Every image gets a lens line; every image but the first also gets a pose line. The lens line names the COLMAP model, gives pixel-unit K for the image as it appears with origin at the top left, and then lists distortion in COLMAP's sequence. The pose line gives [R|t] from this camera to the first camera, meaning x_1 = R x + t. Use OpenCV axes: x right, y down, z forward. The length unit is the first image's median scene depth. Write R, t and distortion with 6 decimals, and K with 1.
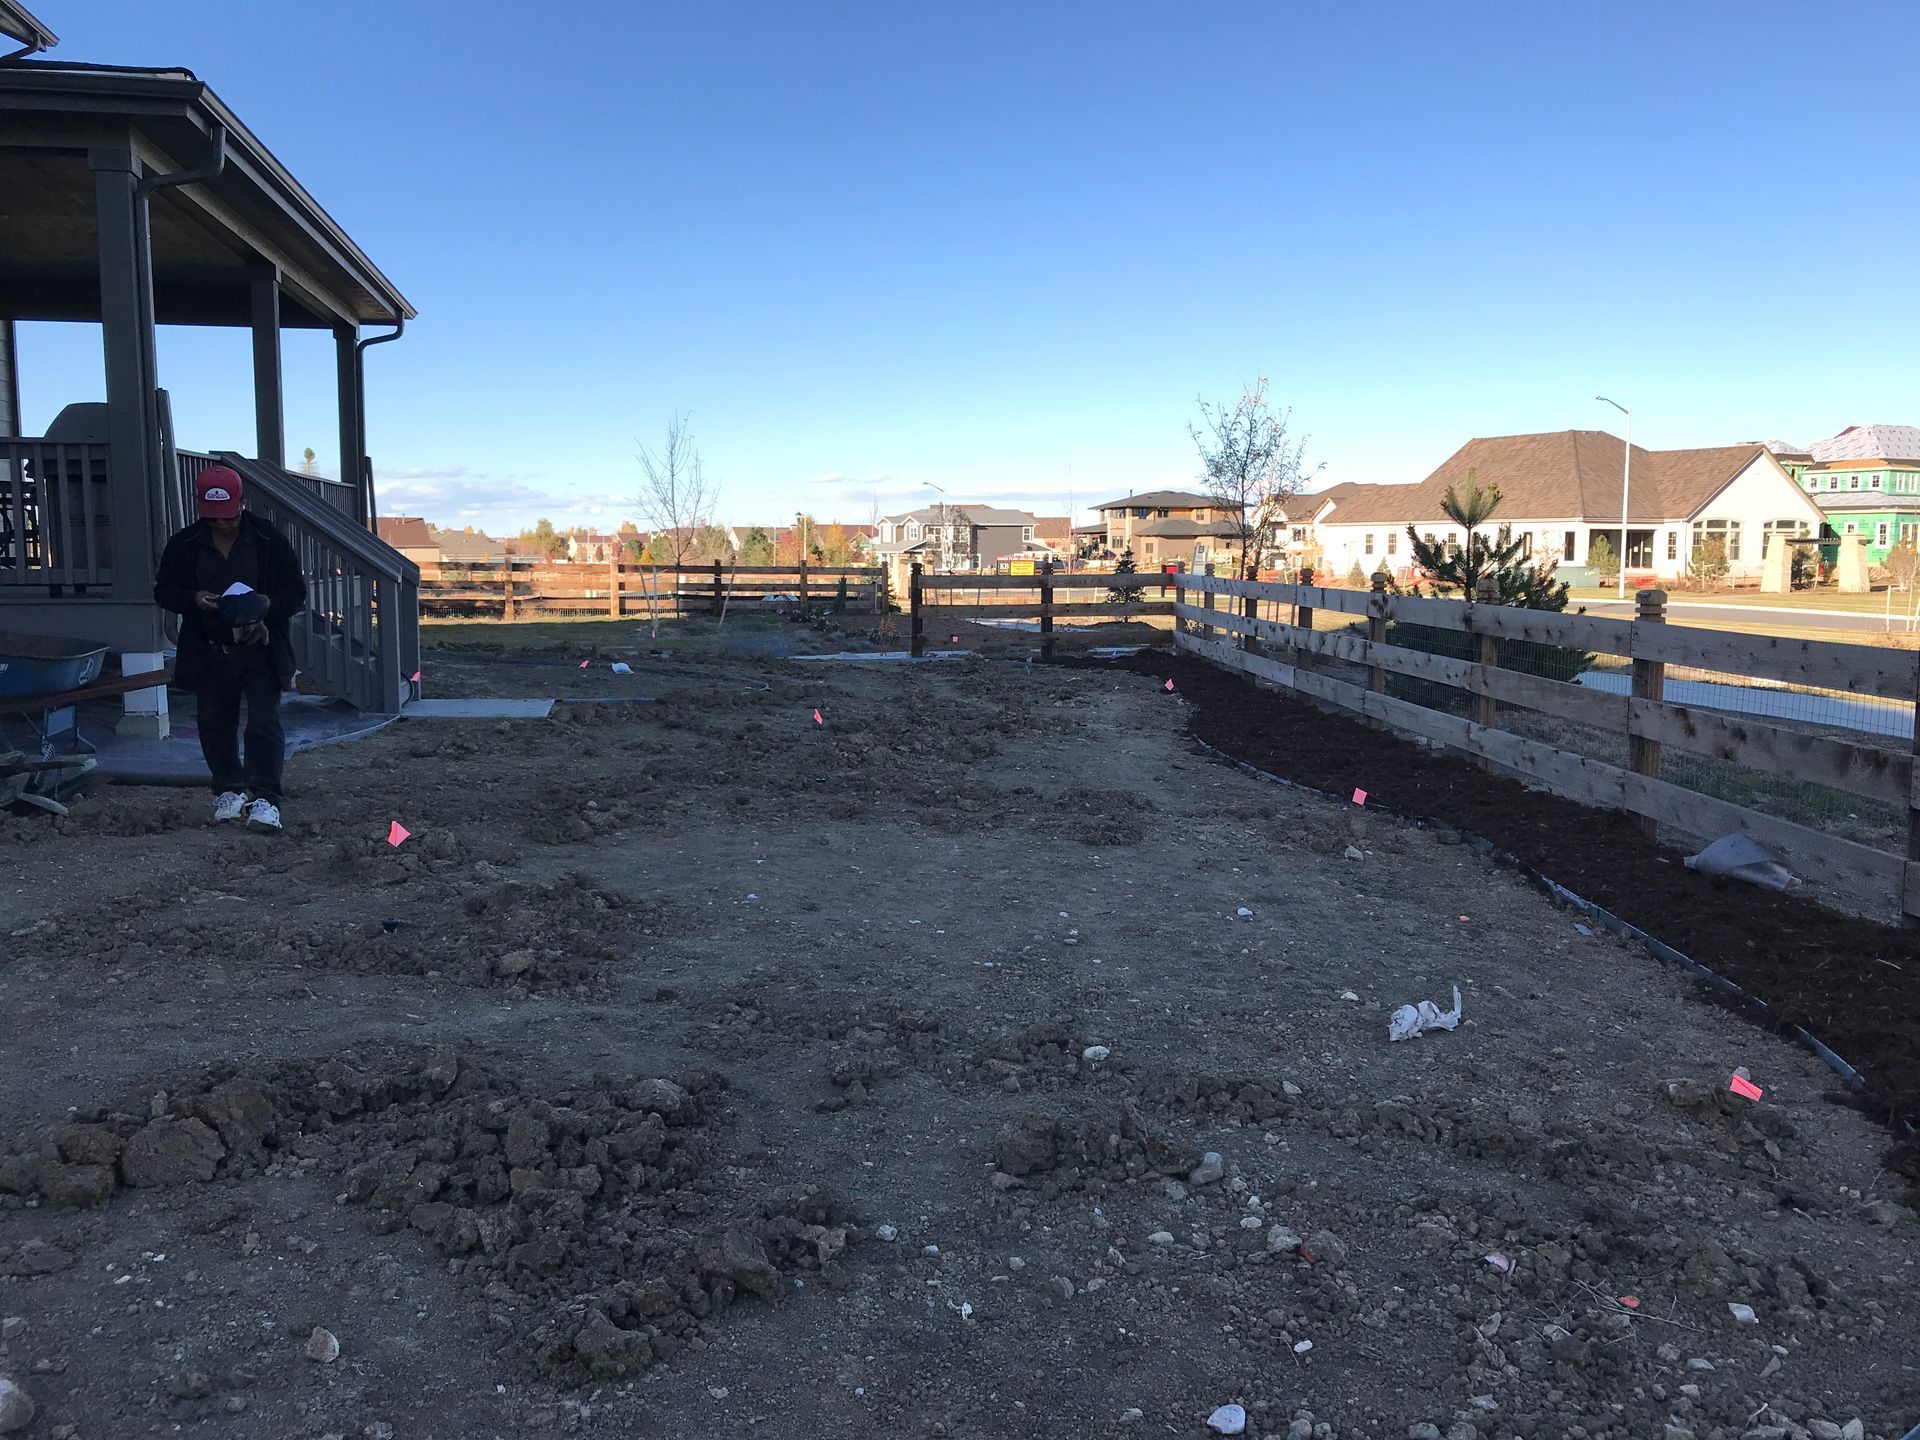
lens RADIAL K [[1564.0, 0, 960.0], [0, 1564.0, 720.0], [0, 0, 1]] dist [0.007706, 0.001187]
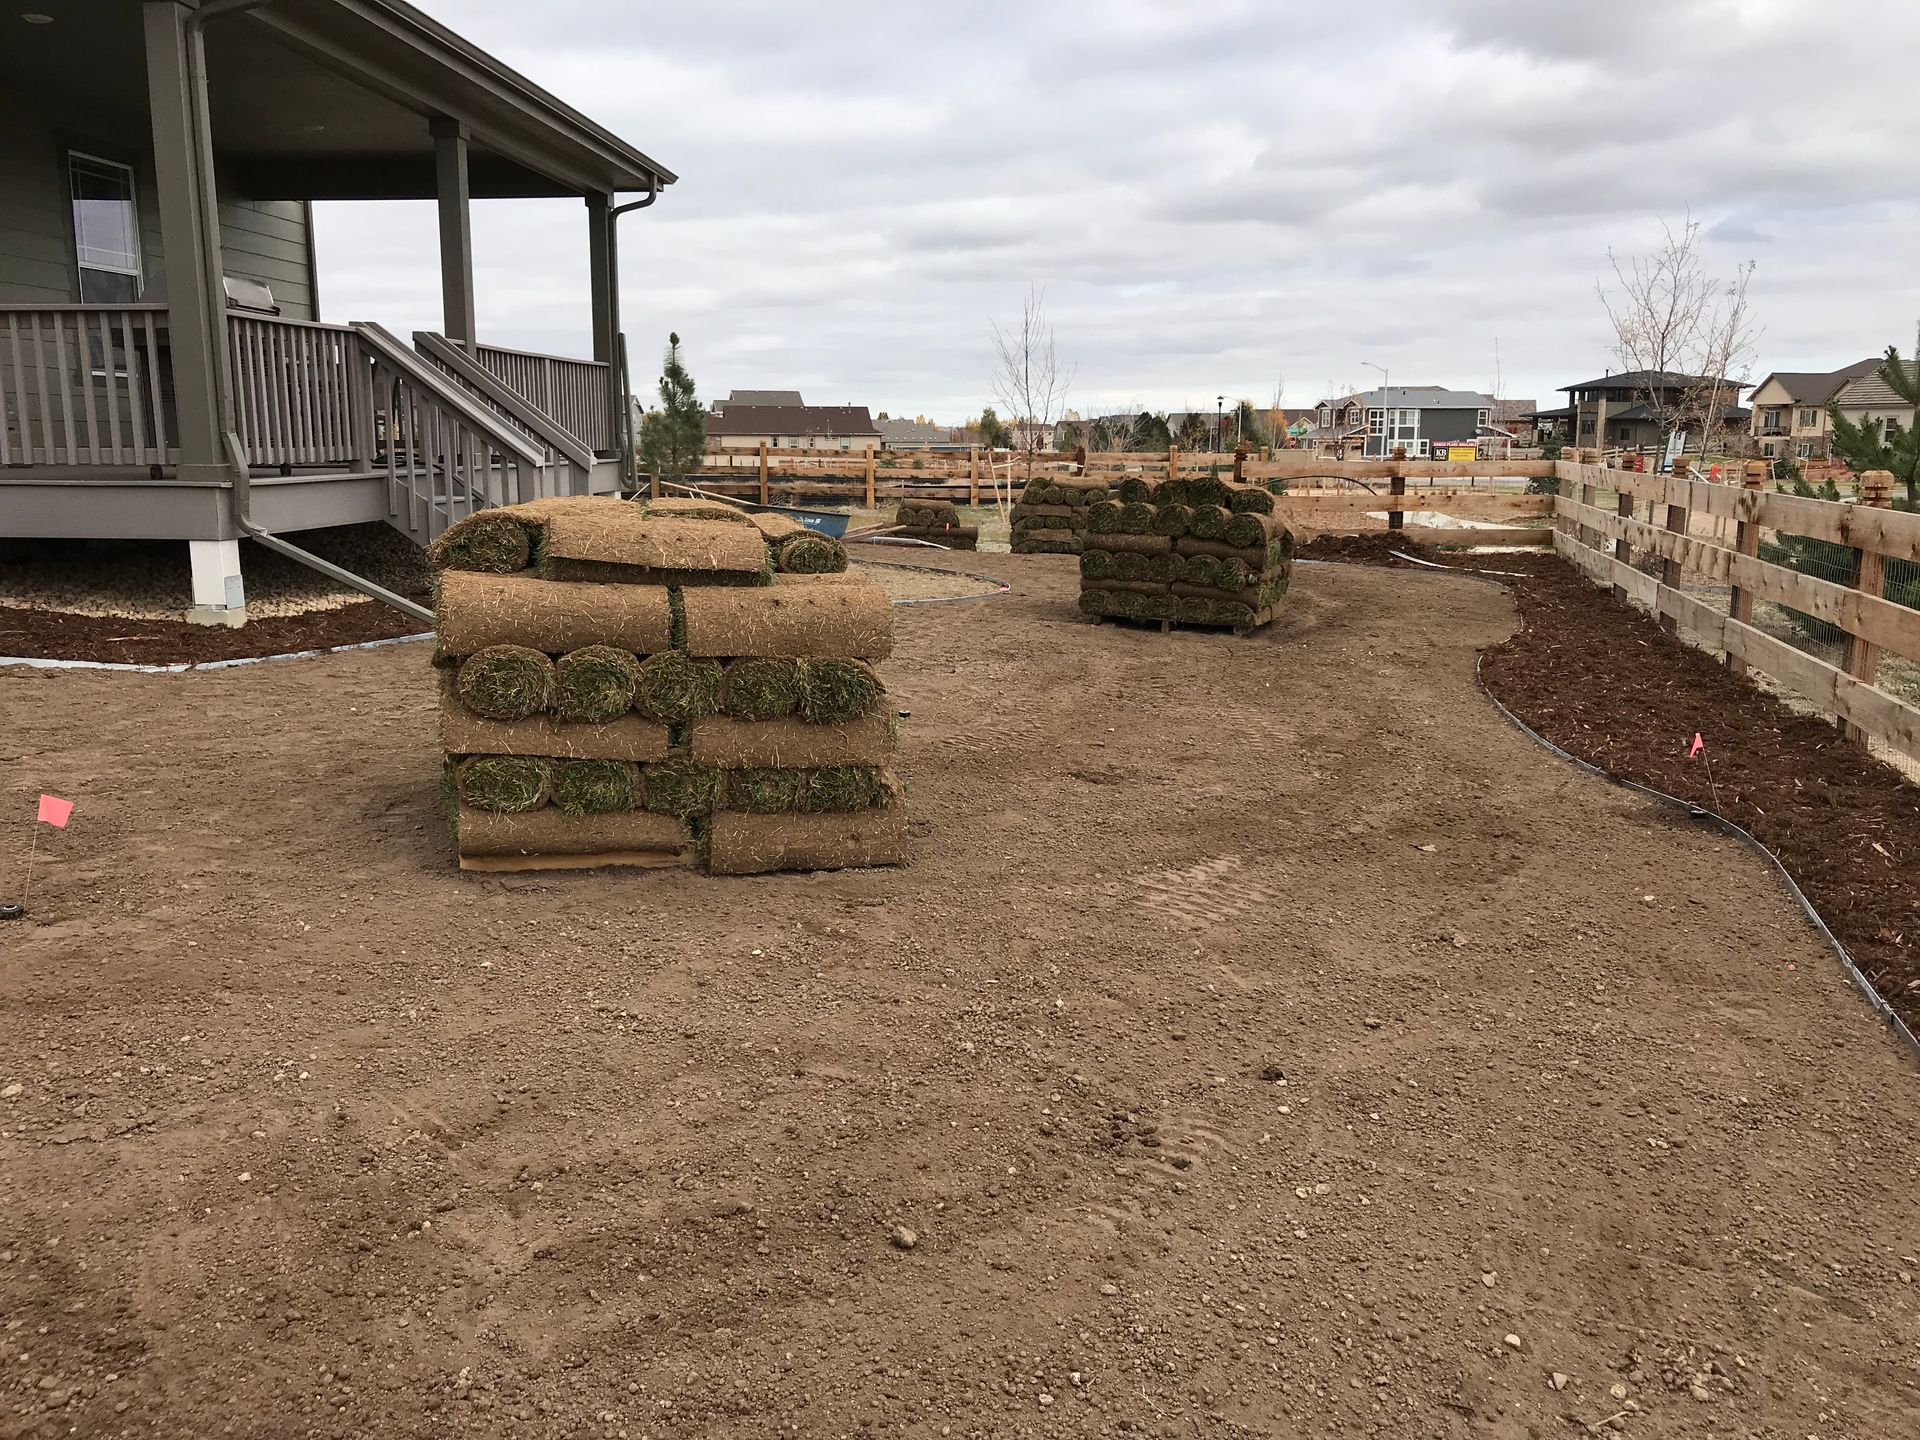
lens RADIAL K [[1543.8, 0, 960.0], [0, 1543.8, 720.0], [0, 0, 1]] dist [0.035214, -0.072312]
pose [[0.960129, 0.051216, -0.274827, 0.176726], [-0.031168, 0.996557, 0.076825, -0.024396], [0.277816, -0.065196, 0.958419, 0.268575]]
